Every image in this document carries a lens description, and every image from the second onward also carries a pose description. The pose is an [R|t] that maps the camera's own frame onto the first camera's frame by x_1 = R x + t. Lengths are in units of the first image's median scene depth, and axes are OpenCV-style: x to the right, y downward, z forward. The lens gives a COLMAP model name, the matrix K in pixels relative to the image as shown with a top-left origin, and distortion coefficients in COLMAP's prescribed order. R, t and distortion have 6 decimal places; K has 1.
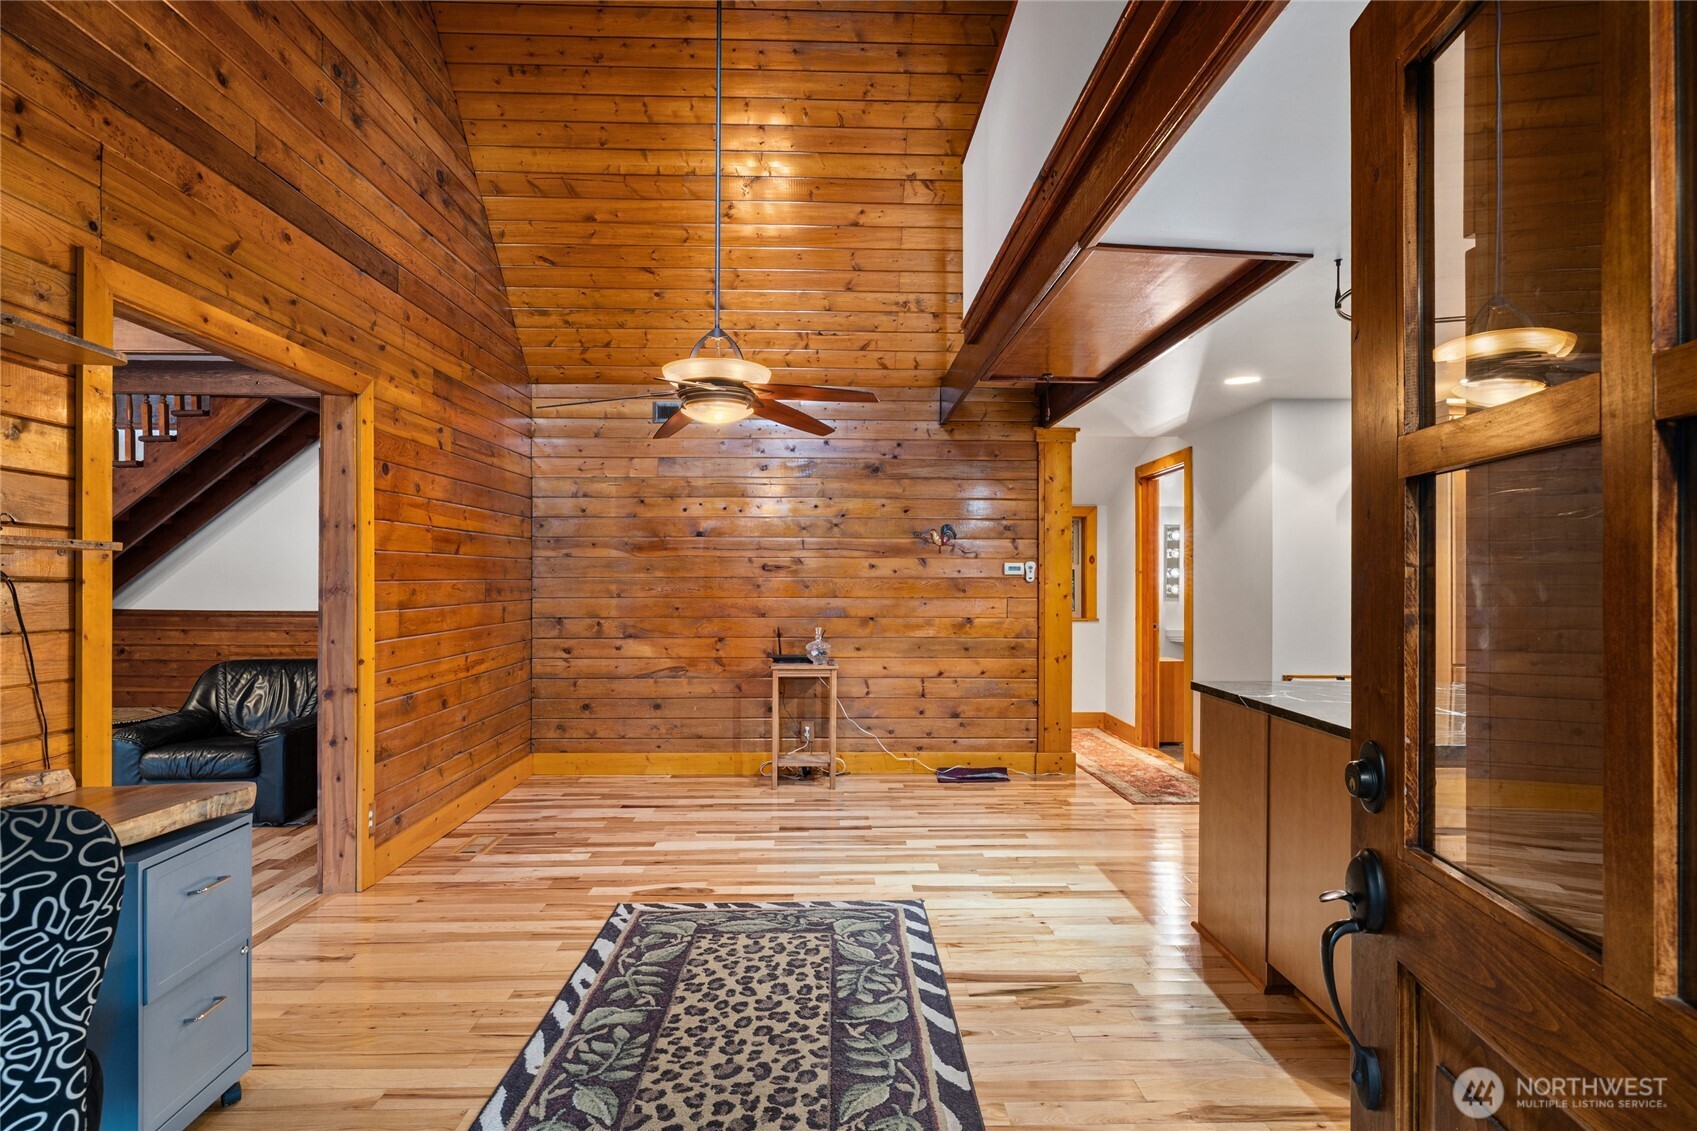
lens RADIAL K [[841.1, 0, 857.3], [0, 841.1, 577.6], [0, 0, 1]] dist [-0.007362, 0.001360]
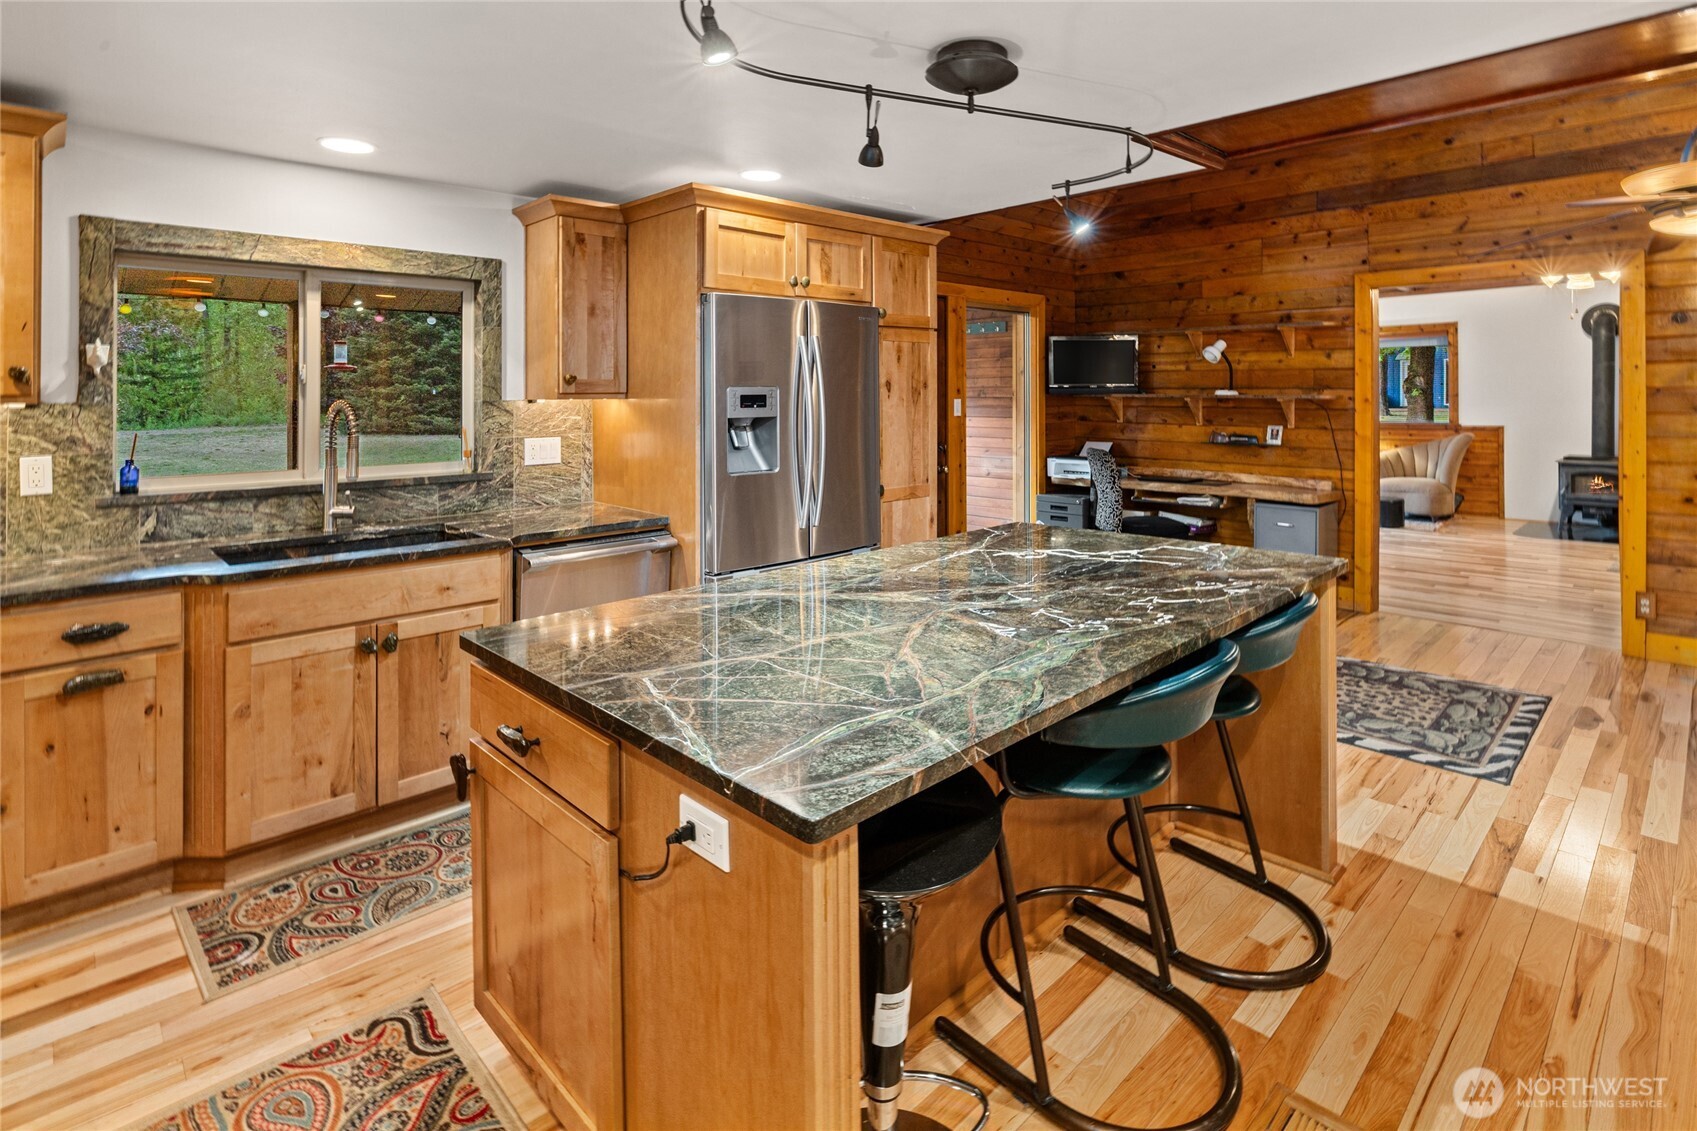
lens RADIAL K [[841.1, 0, 876.2], [0, 841.1, 393.0], [0, 0, 1]] dist [-0.007362, 0.001360]
pose [[-0.731126, 0.001213, -0.682241, 1.398500], [0.006942, 0.999960, -0.005662, -0.034461], [0.682207, -0.008876, -0.731105, 1.446107]]
